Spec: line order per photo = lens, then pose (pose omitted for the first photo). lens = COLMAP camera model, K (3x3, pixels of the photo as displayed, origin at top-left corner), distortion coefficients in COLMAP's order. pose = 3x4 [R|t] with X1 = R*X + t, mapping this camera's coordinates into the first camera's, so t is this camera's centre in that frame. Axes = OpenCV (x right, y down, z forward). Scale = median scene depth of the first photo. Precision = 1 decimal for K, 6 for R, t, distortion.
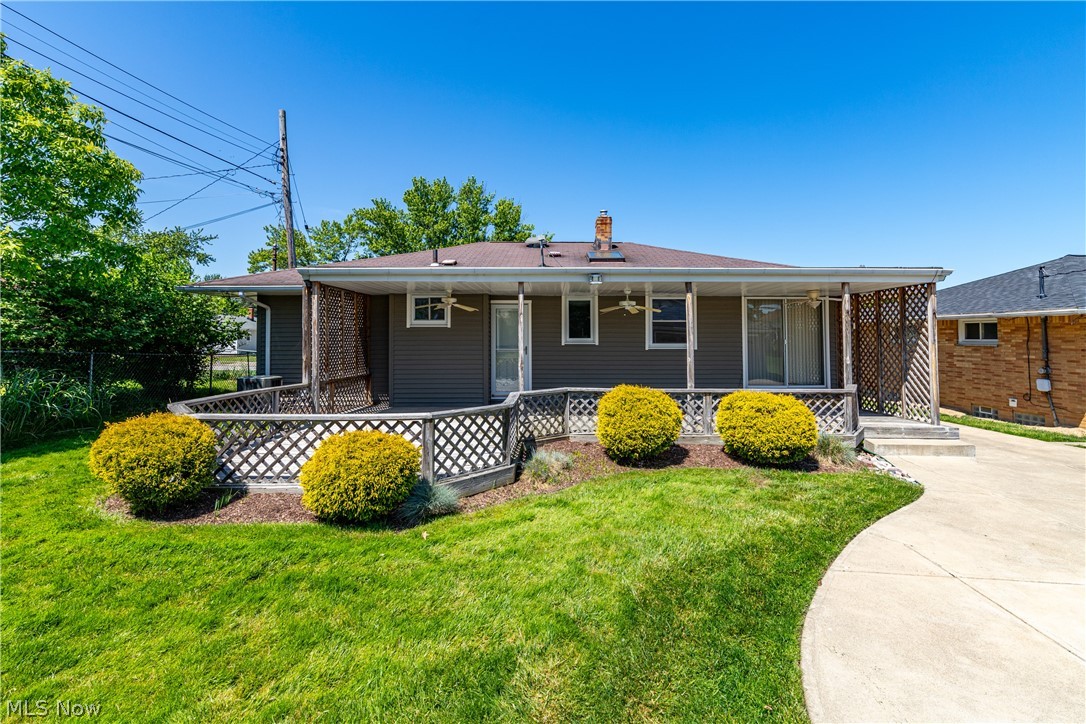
lens RADIAL K [[477.4, 0, 540.0], [0, 477.4, 319.8], [0, 0, 1]] dist [-0.003953, -0.000496]
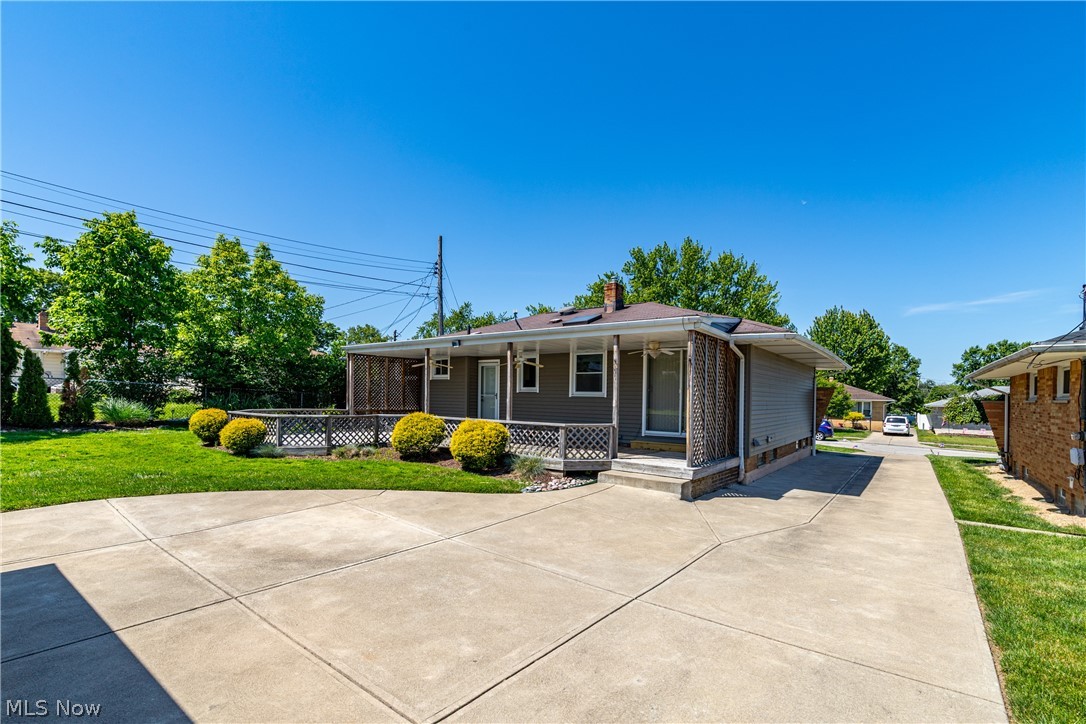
lens RADIAL K [[477.4, 0, 551.3], [0, 477.4, 397.1], [0, 0, 1]] dist [-0.003953, -0.000496]
pose [[0.809562, 0.012220, -0.586908, 0.897279], [0.007777, 0.999472, 0.031537, 0.024162], [0.586983, -0.030096, 0.809039, -0.015562]]
